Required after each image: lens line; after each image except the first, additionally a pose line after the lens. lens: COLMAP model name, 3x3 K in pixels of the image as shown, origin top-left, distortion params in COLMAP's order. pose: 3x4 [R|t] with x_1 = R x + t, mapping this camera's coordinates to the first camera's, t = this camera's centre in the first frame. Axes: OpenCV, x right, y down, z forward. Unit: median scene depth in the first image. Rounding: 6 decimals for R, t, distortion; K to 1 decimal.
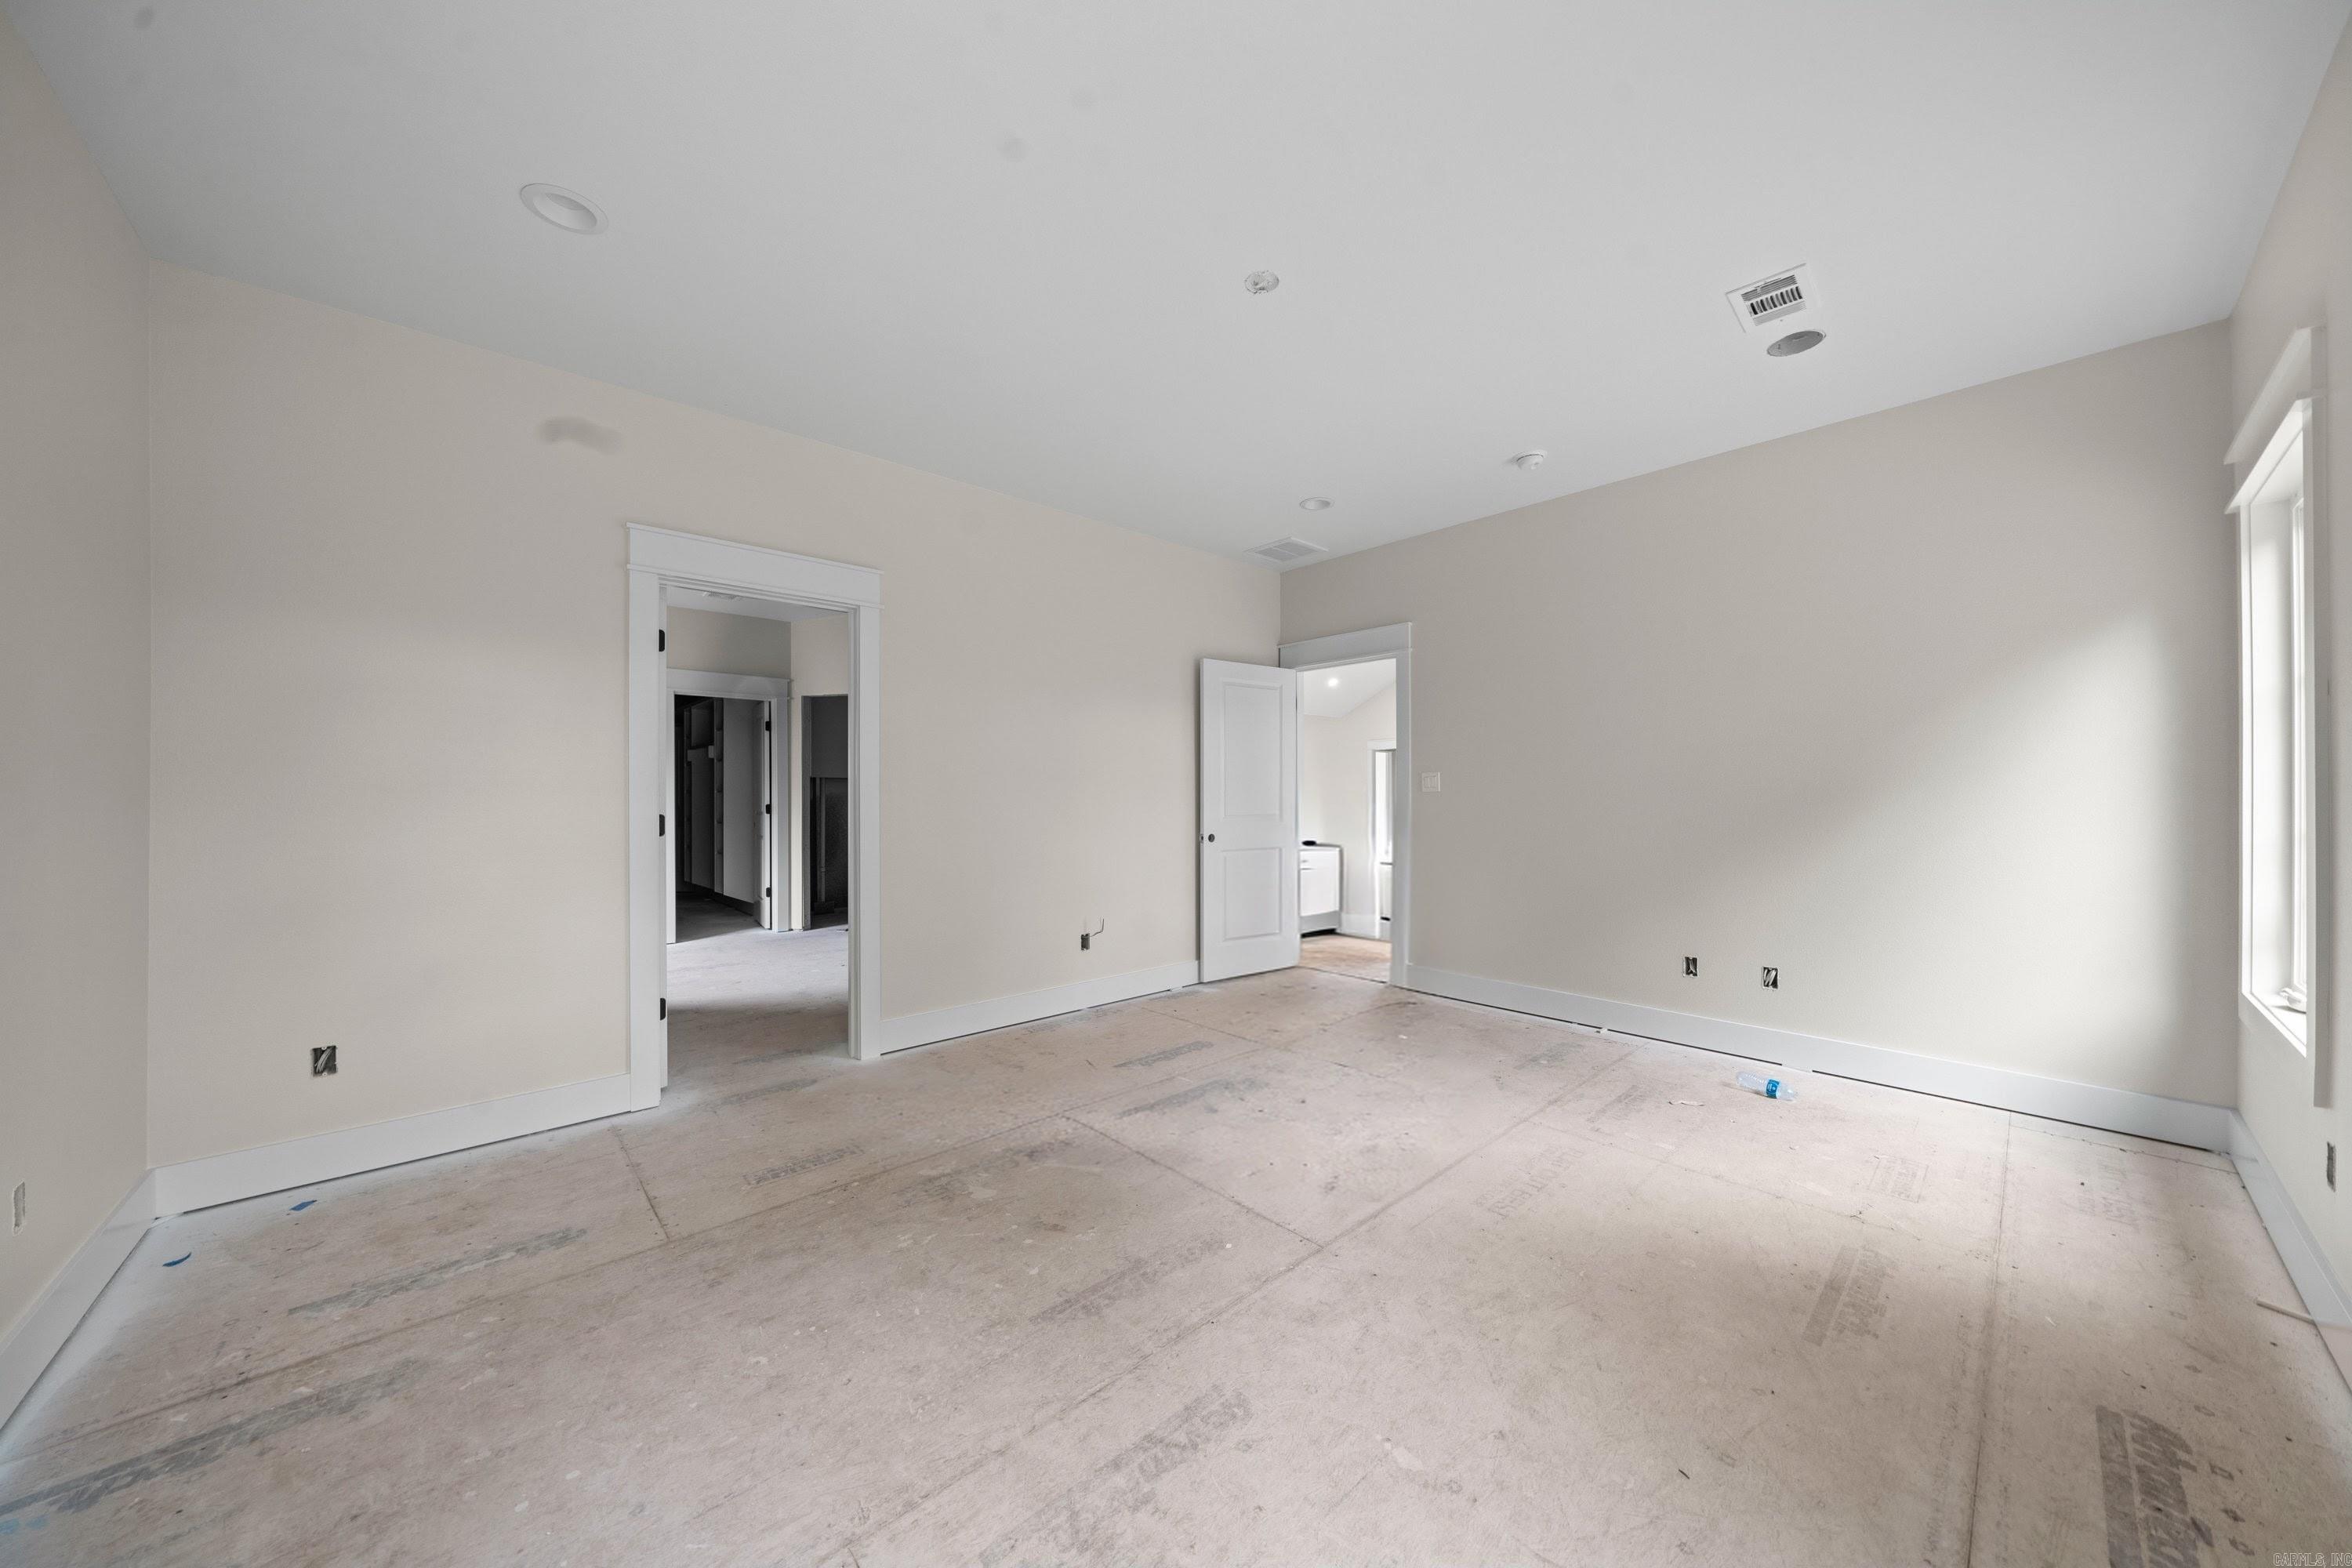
lens RADIAL K [[809.9, 0, 1177.9], [0, 809.9, 799.7], [0, 0, 1]] dist [-0.000068, 0.000023]
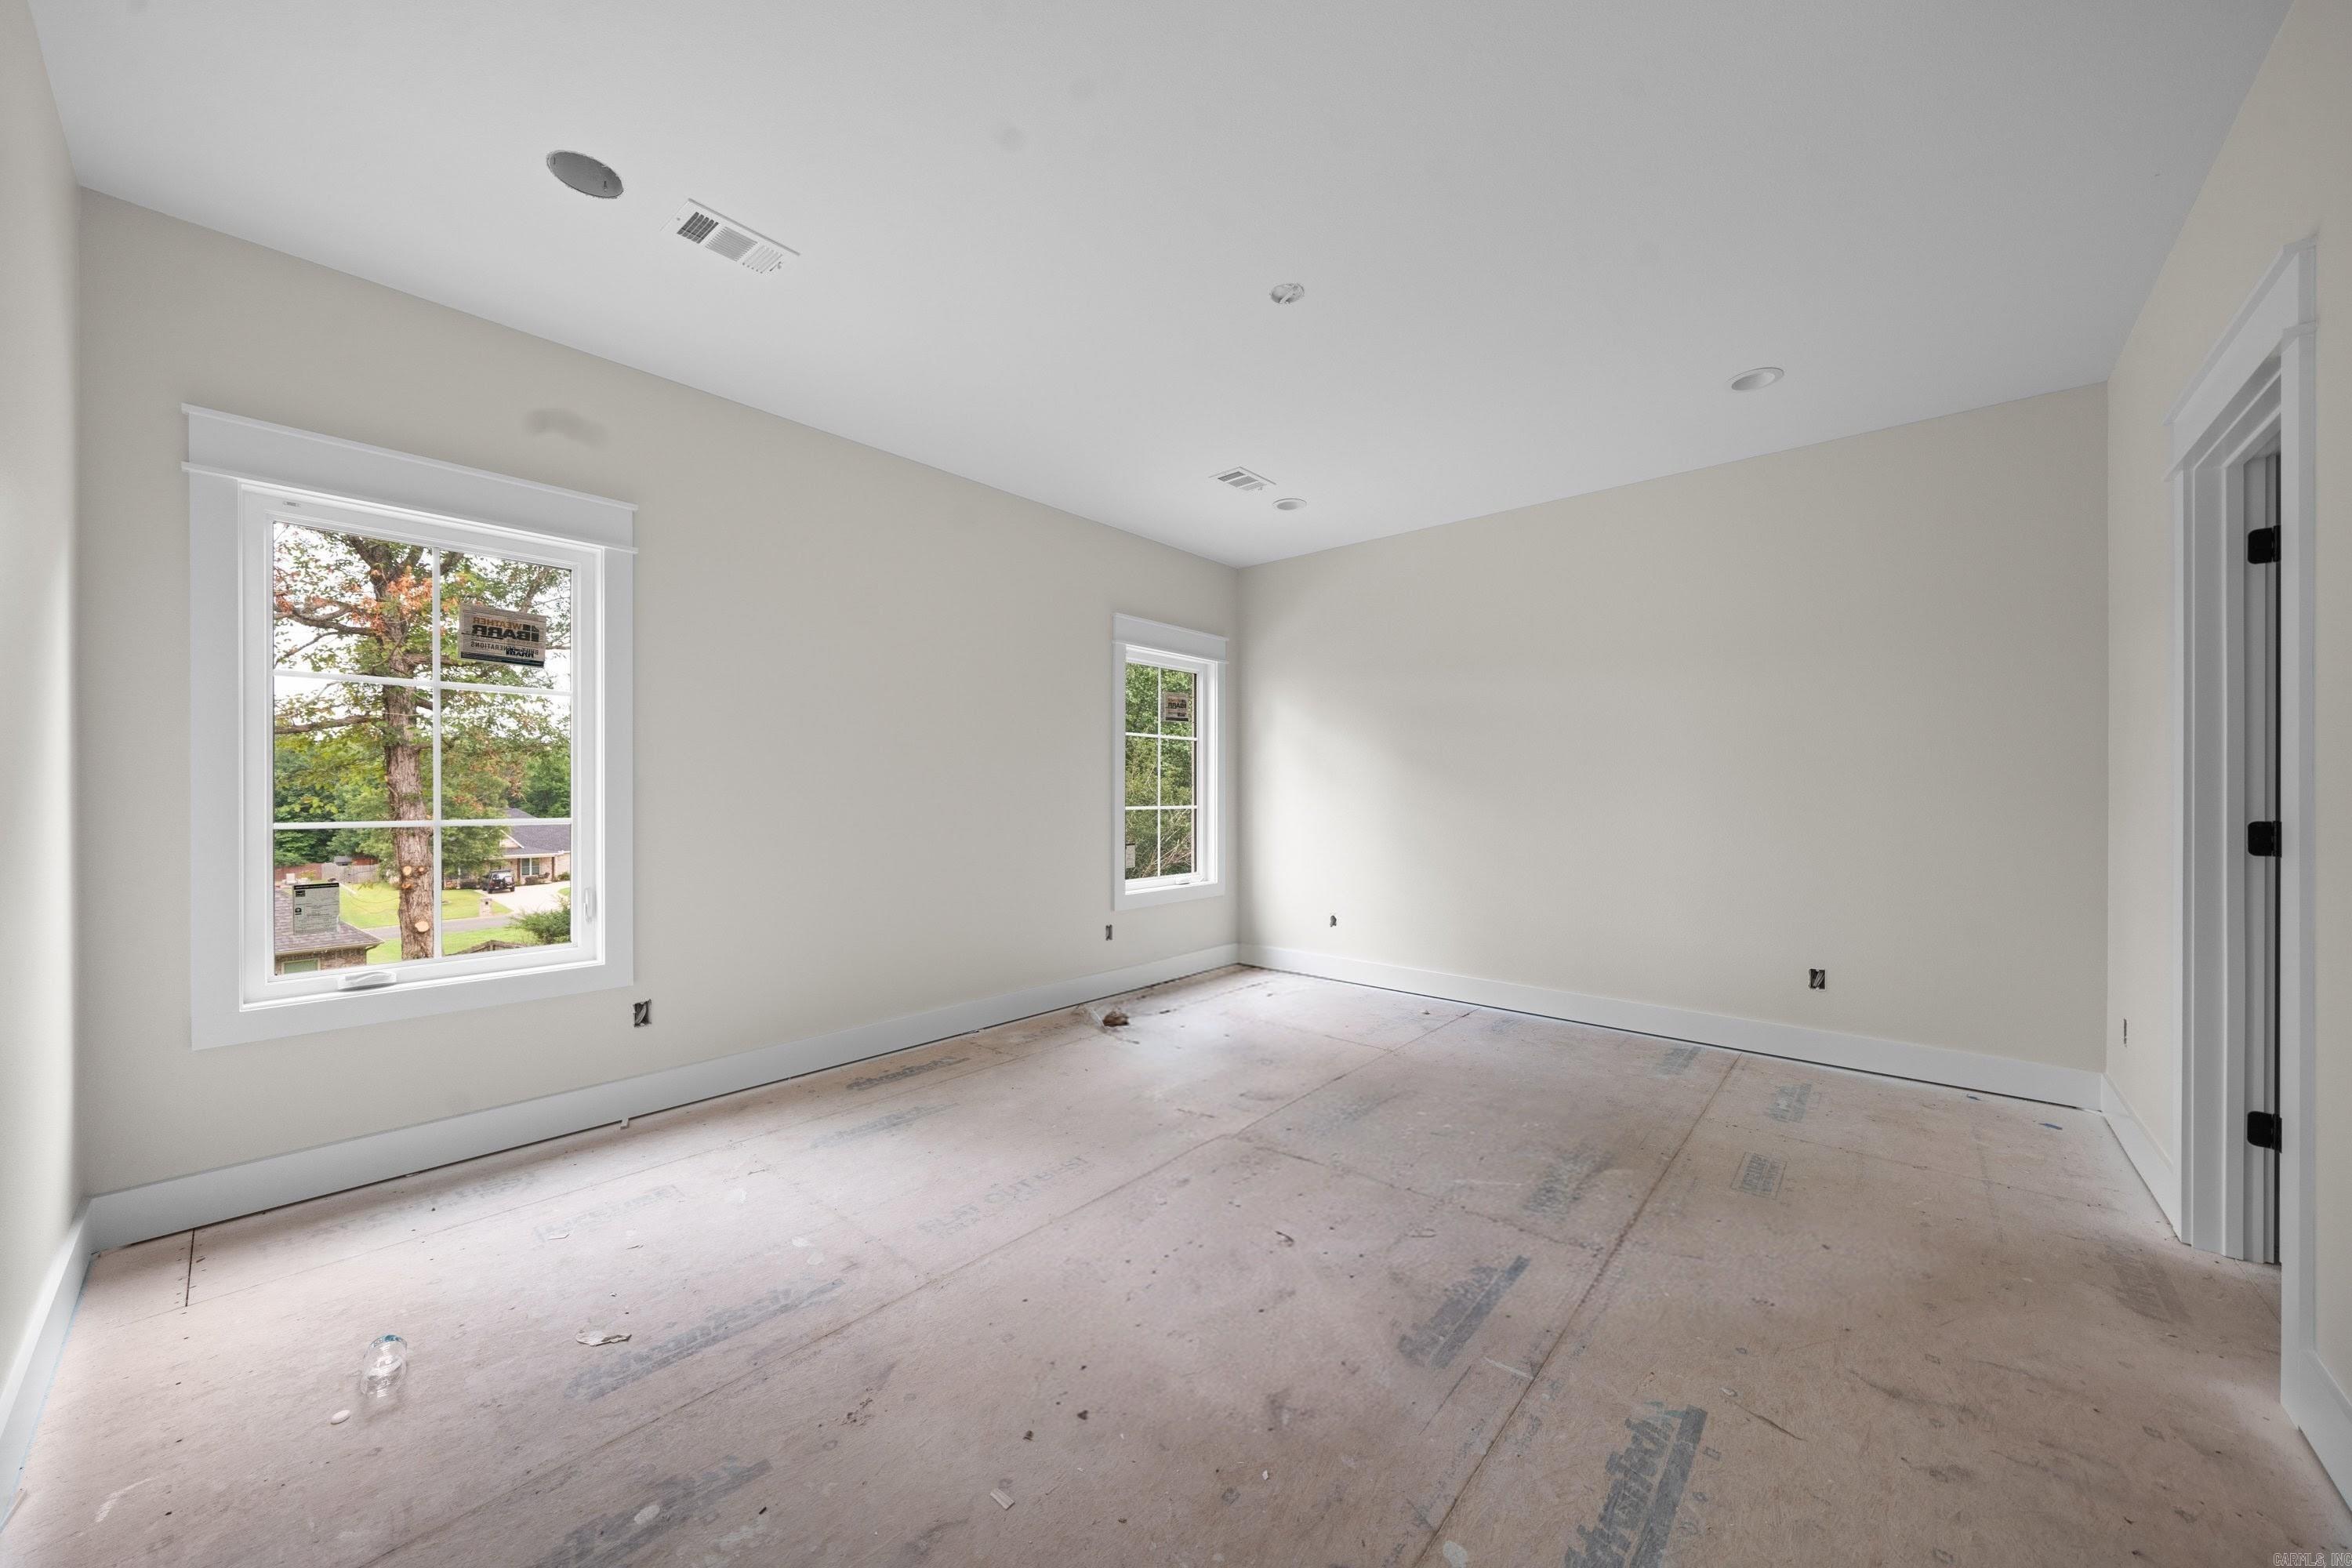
lens RADIAL K [[809.9, 0, 1173.9], [0, 809.9, 787.1], [0, 0, 1]] dist [-0.000068, 0.000023]
pose [[-0.994098, 0.001388, -0.108480, 0.357733], [0.001213, 0.999998, 0.001678, -0.015167], [0.108482, 0.001537, -0.994097, 1.983592]]
